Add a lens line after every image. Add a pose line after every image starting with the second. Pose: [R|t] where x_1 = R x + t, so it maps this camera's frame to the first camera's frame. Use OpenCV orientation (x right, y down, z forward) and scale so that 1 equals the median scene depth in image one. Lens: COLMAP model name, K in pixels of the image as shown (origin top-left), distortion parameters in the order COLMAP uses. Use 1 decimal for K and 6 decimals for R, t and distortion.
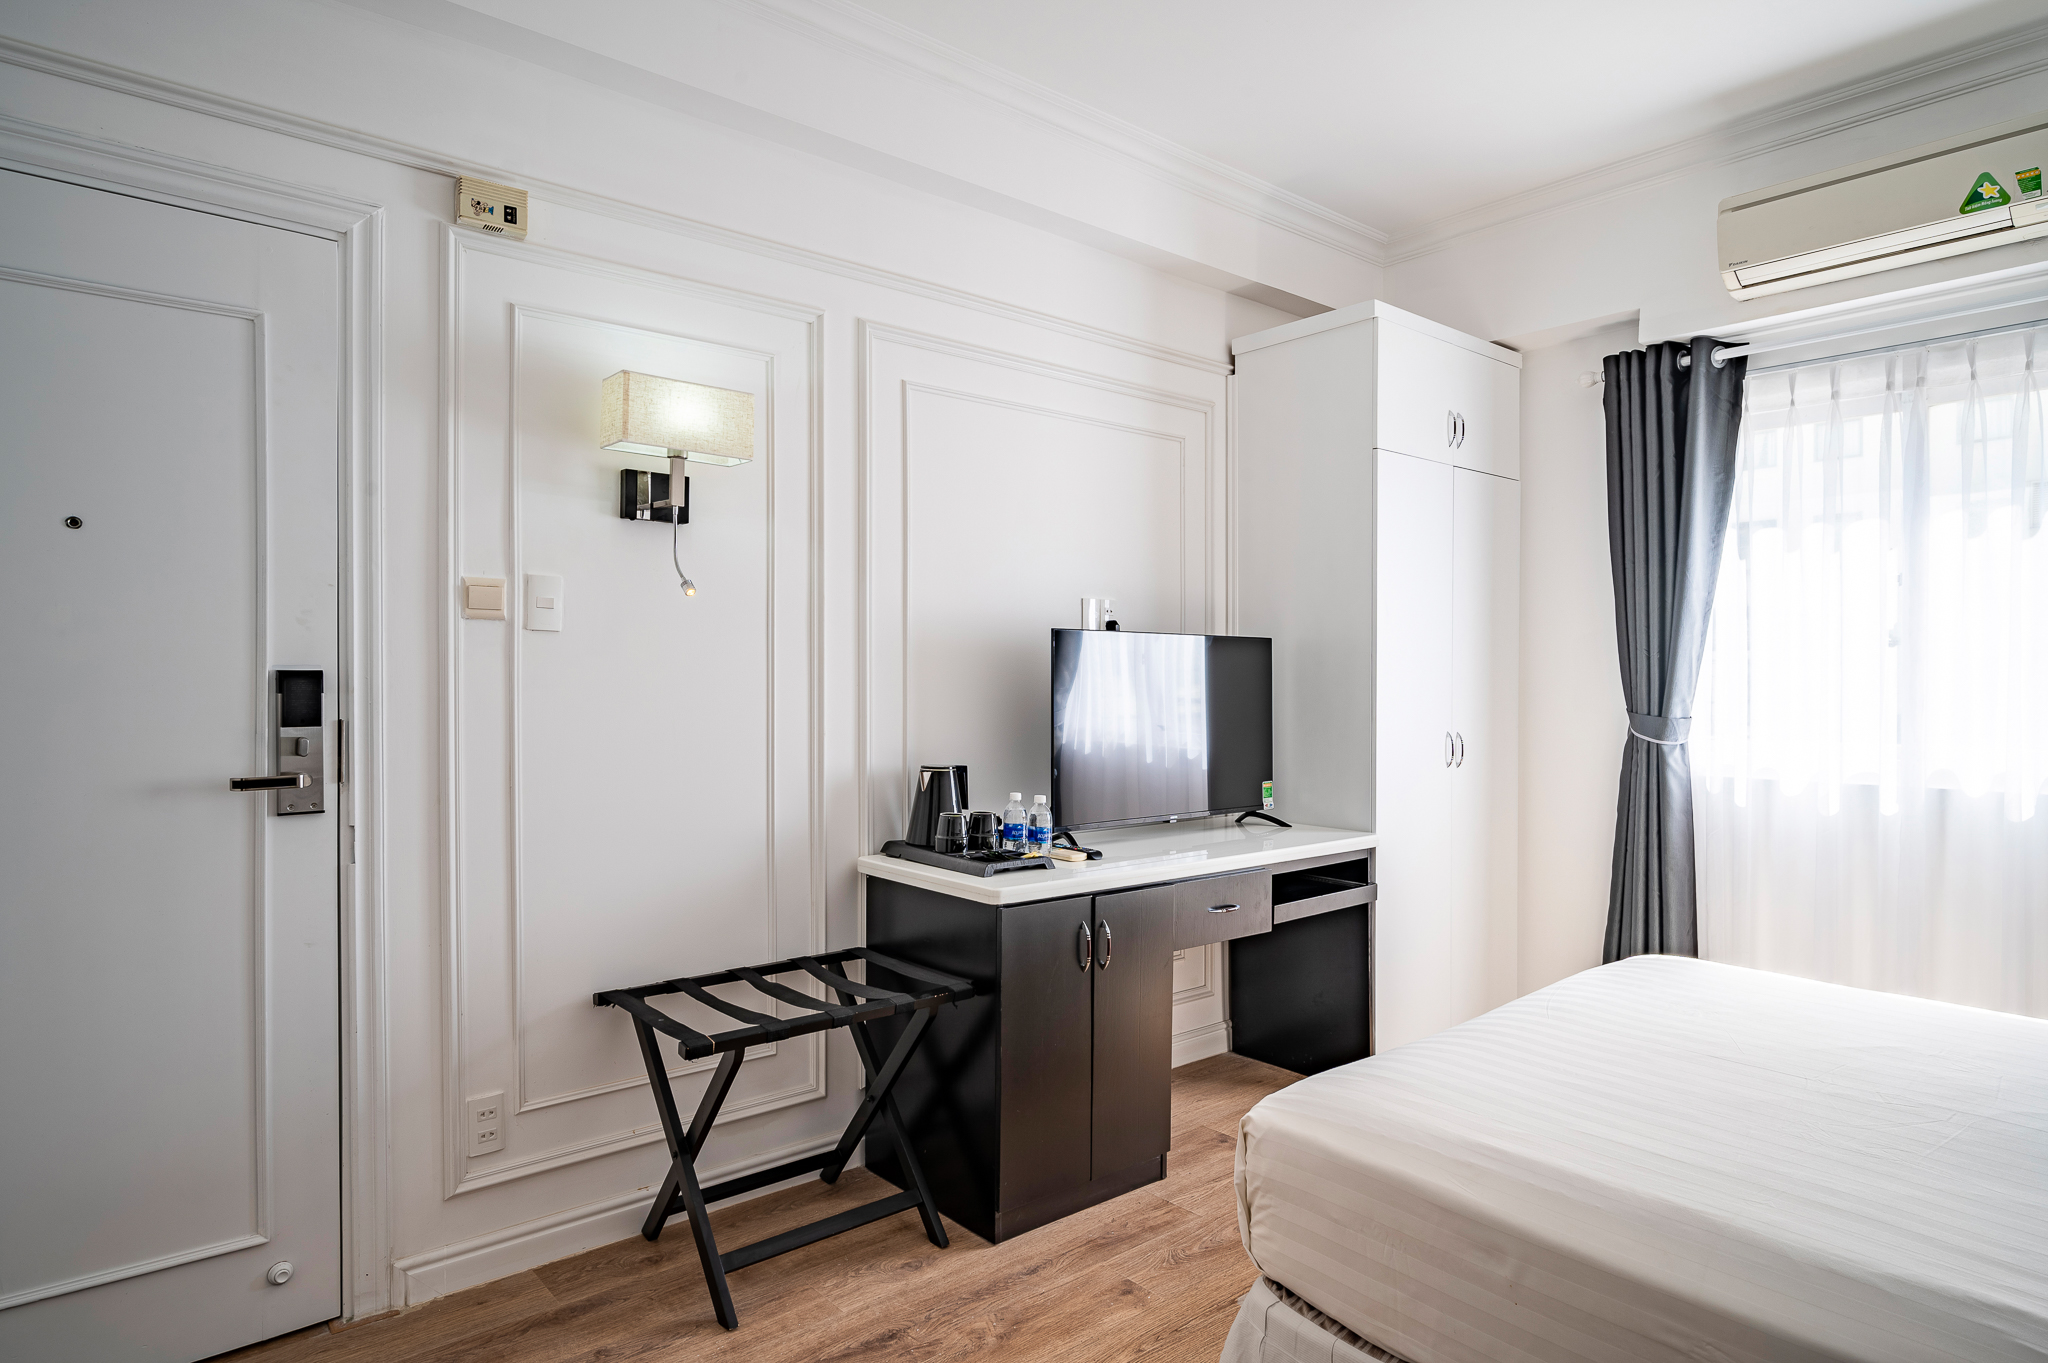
lens RADIAL K [[1178.8, 0, 1024.0], [0, 1178.8, 681.5], [0, 0, 1]] dist [0.004146, 0.001740]
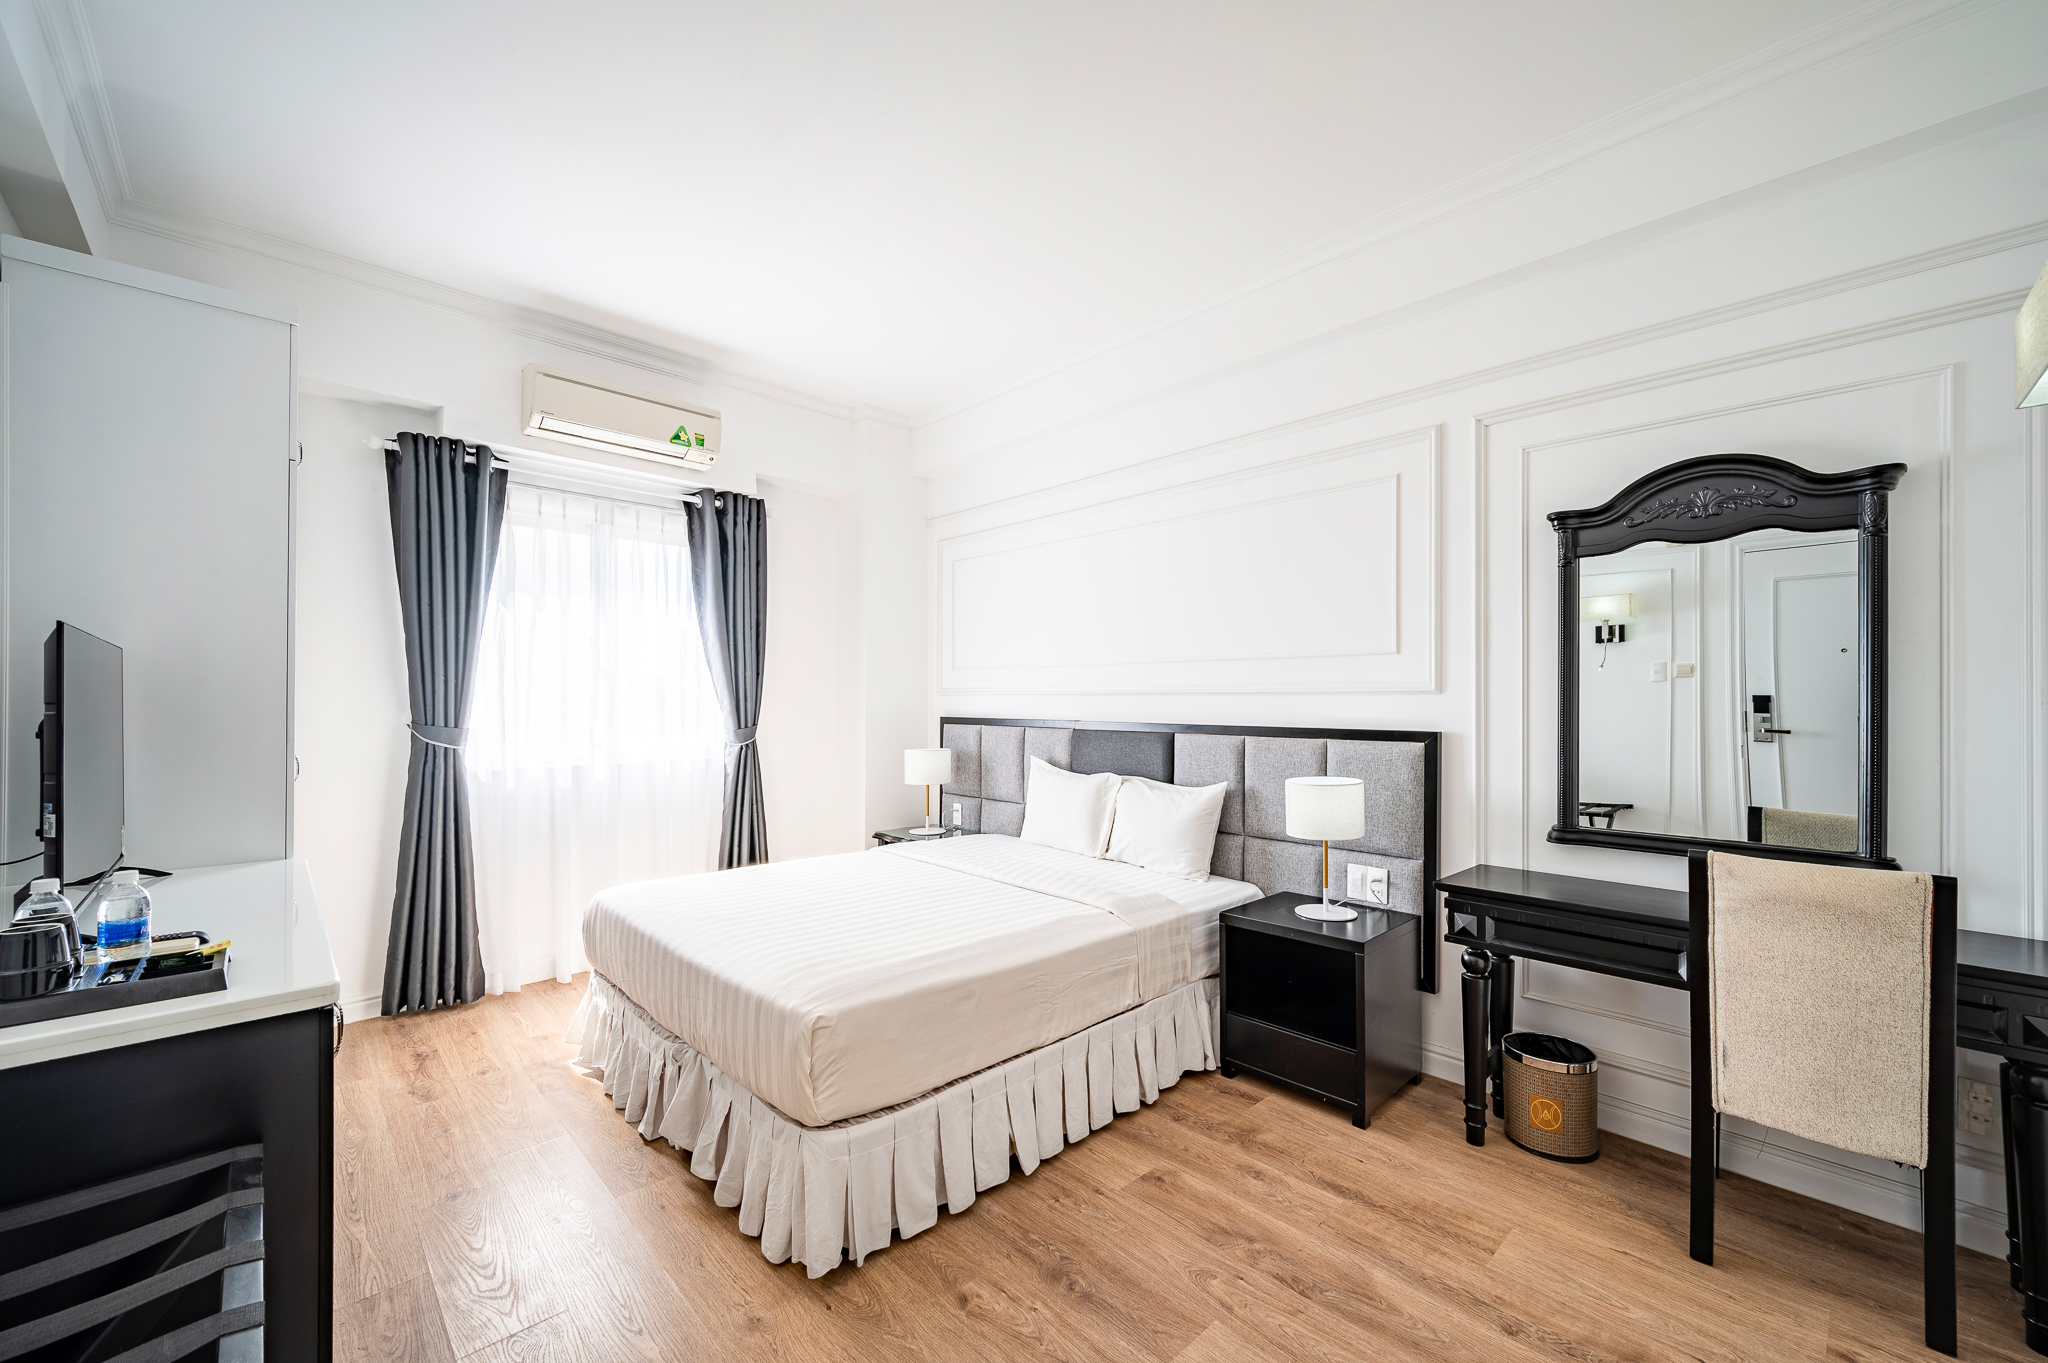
lens RADIAL K [[792.8, 0, 1019.5], [0, 792.8, 695.5], [0, 0, 1]] dist [-0.000429, -0.000029]
pose [[-0.055184, 0.005626, 0.998460, -0.366733], [0.001484, 0.999983, -0.005553, 0.000659], [-0.998475, 0.001175, -0.055192, 0.434215]]
